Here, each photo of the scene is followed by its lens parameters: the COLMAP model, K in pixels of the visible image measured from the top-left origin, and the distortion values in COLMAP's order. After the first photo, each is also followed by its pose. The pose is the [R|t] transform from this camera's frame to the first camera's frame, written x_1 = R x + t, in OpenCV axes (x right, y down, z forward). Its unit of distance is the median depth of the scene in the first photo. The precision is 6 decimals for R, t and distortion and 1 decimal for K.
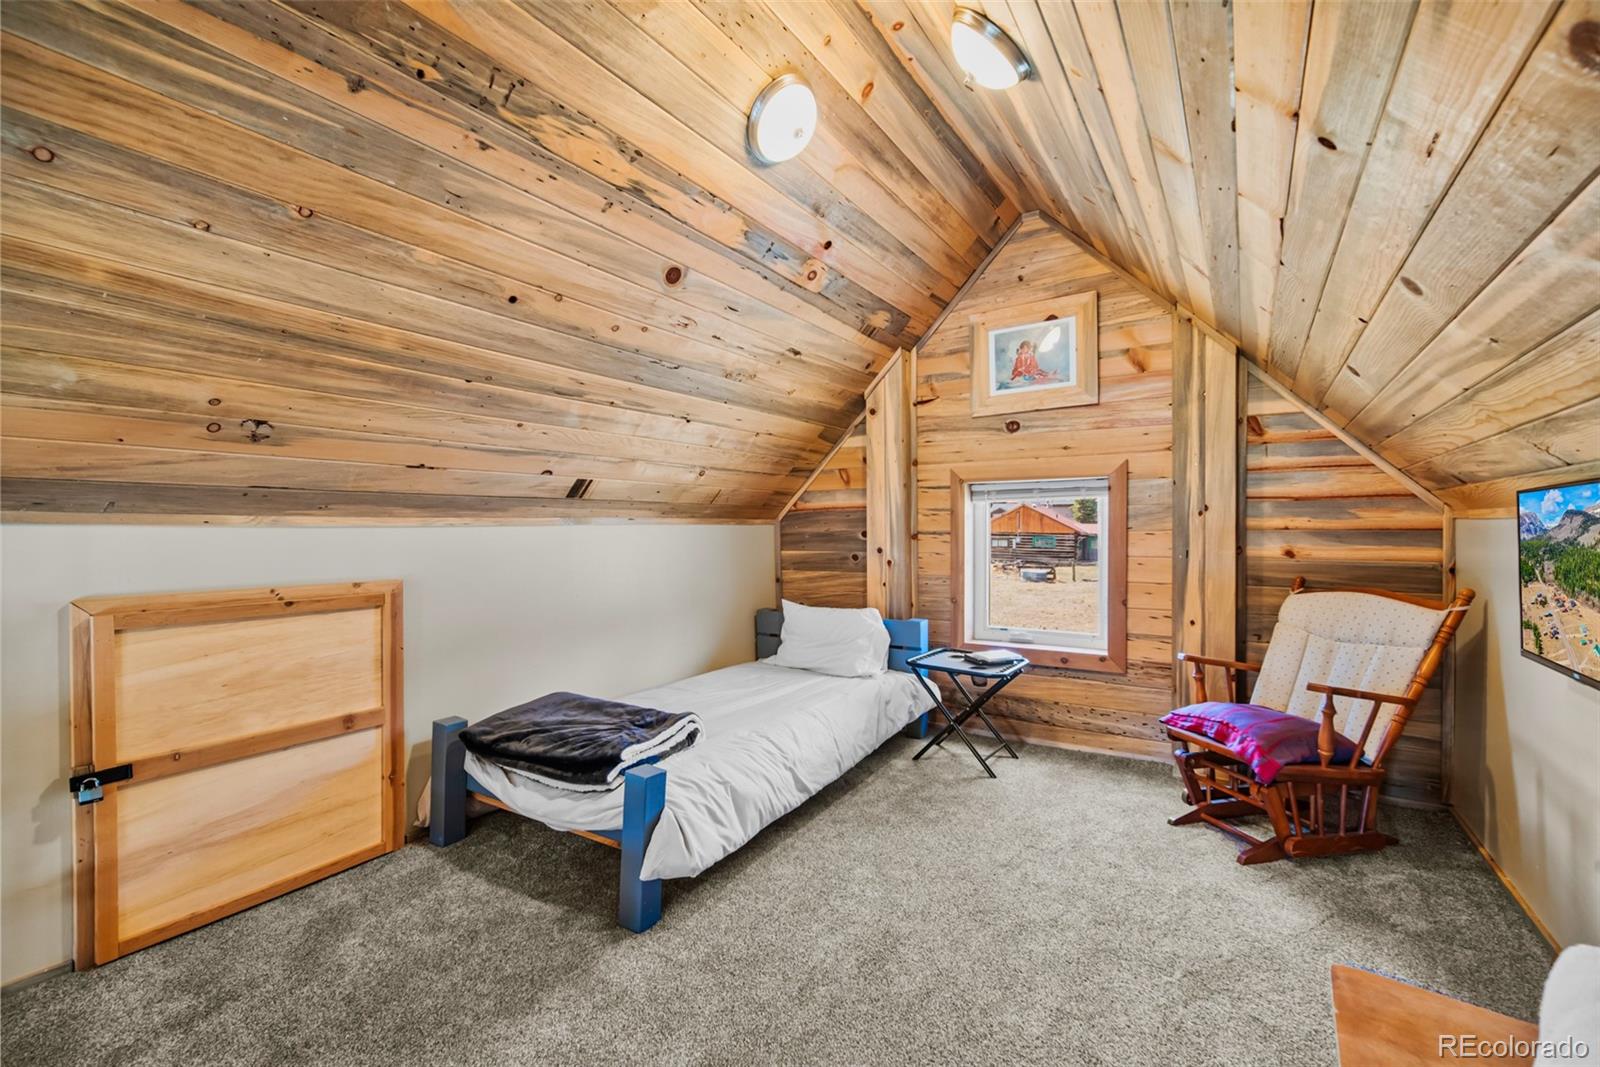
lens RADIAL K [[688.9, 0, 822.6], [0, 688.9, 536.0], [0, 0, 1]] dist [0.008114, 0.000218]
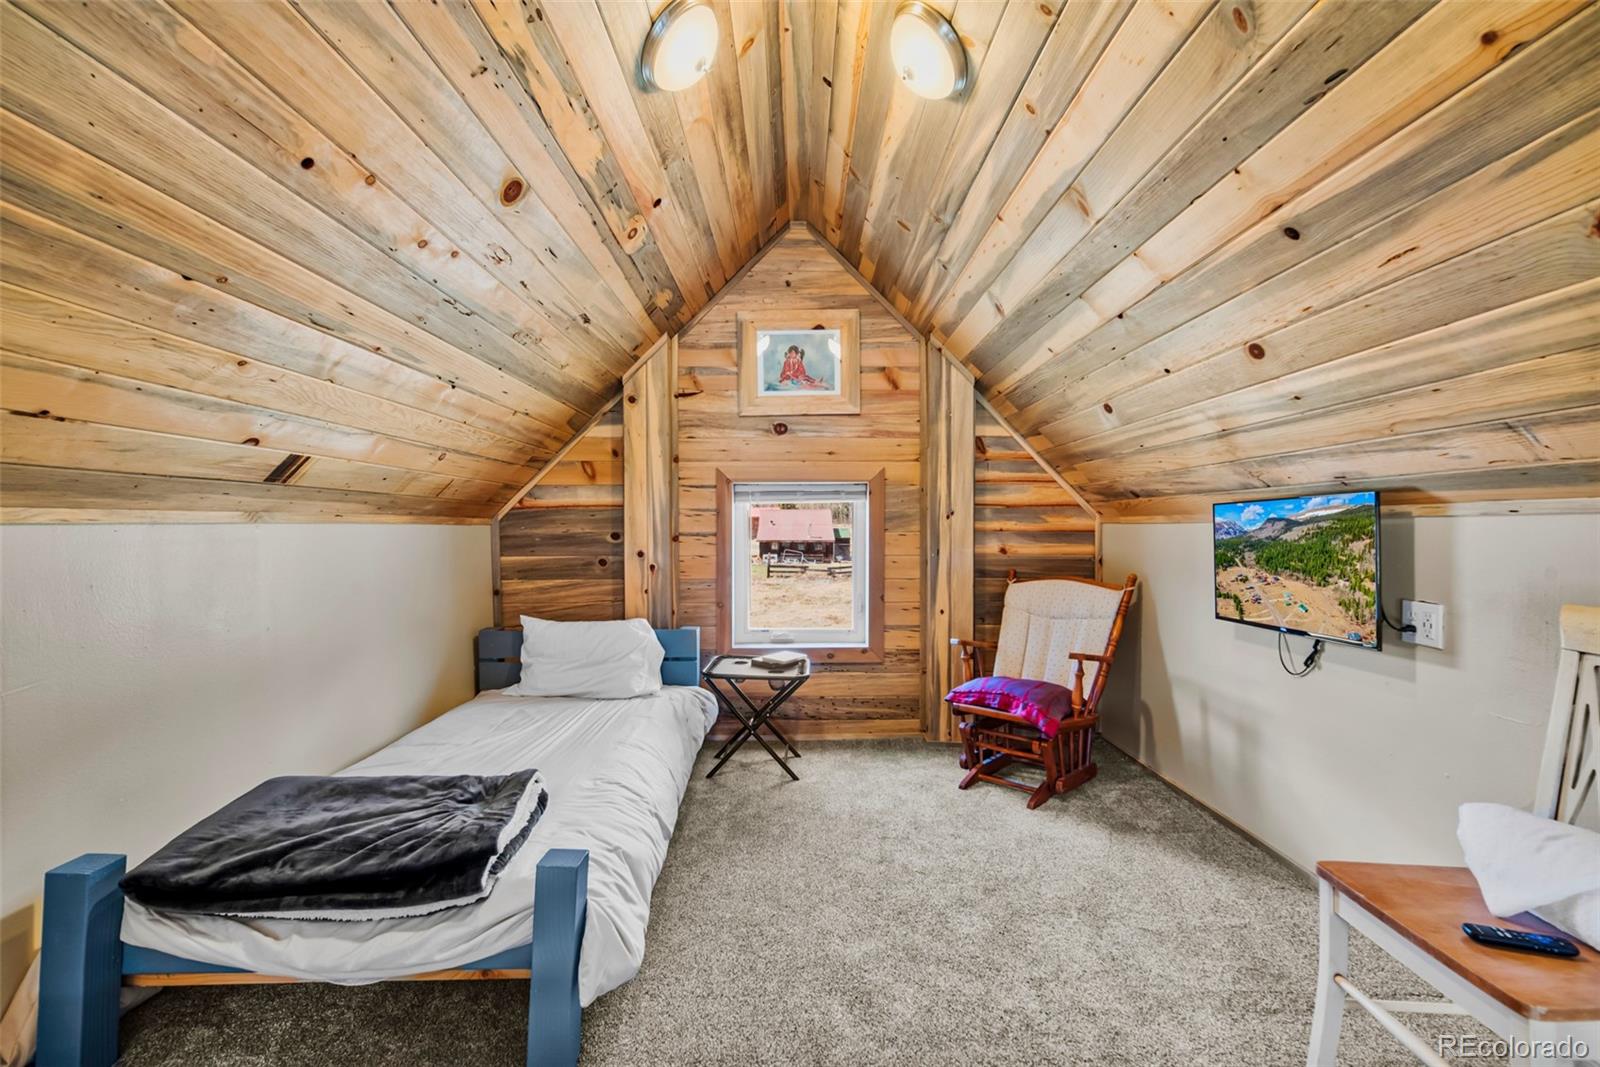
lens RADIAL K [[688.9, 0, 815.0], [0, 688.9, 536.2], [0, 0, 1]] dist [0.008114, 0.000218]
pose [[0.839679, -0.003523, 0.543071, -0.307283], [0.005565, 0.999982, -0.002116, 0.000819], [-0.543054, 0.004799, 0.839684, 0.167506]]
